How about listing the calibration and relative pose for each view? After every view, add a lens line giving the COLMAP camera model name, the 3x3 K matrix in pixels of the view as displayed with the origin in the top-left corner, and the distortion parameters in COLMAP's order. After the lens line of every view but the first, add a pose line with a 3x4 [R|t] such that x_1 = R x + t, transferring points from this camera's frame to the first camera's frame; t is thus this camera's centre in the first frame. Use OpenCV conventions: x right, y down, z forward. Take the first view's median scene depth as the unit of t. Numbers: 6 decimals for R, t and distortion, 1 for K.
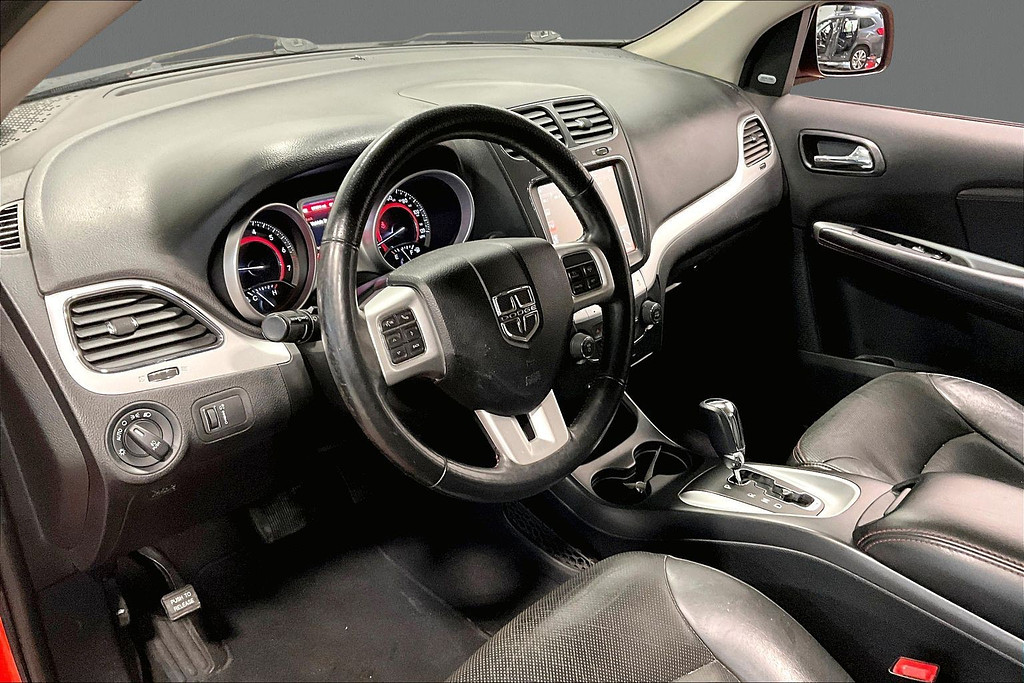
lens RADIAL K [[851.6, 0, 492.7], [0, 851.6, 338.0], [0, 0, 1]] dist [0.087440, -0.145758]
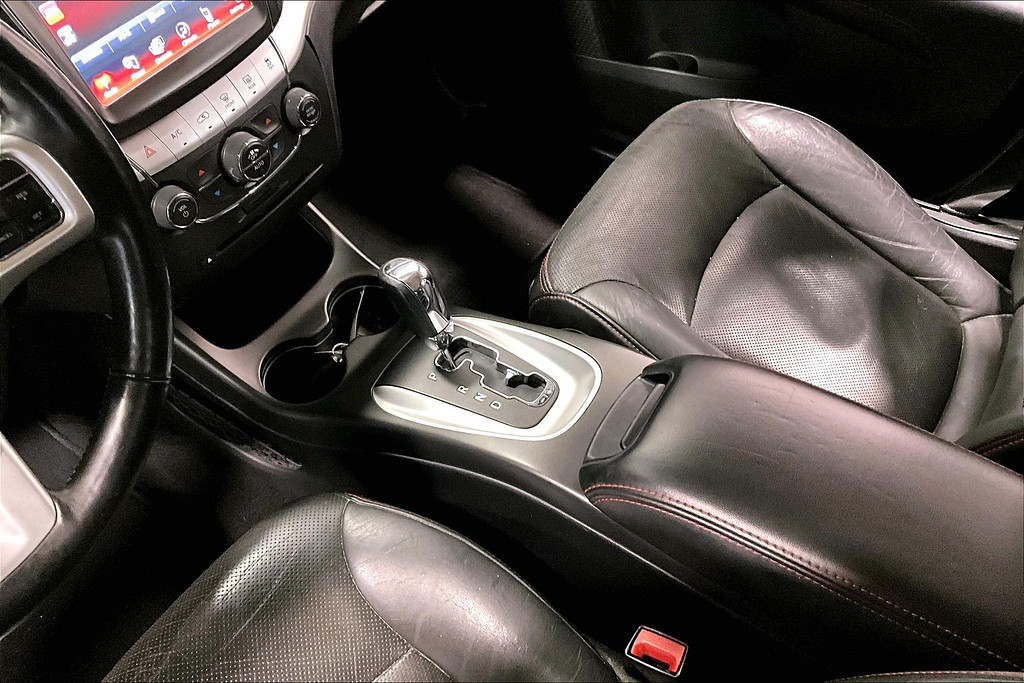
lens RADIAL K [[851.6, 0, 492.7], [0, 851.6, 338.0], [0, 0, 1]] dist [0.087440, -0.145758]
pose [[0.980816, -0.164172, 0.105107, 0.251554], [0.101768, 0.891116, 0.442216, -0.159434], [-0.166262, -0.423036, 0.890729, 0.376197]]
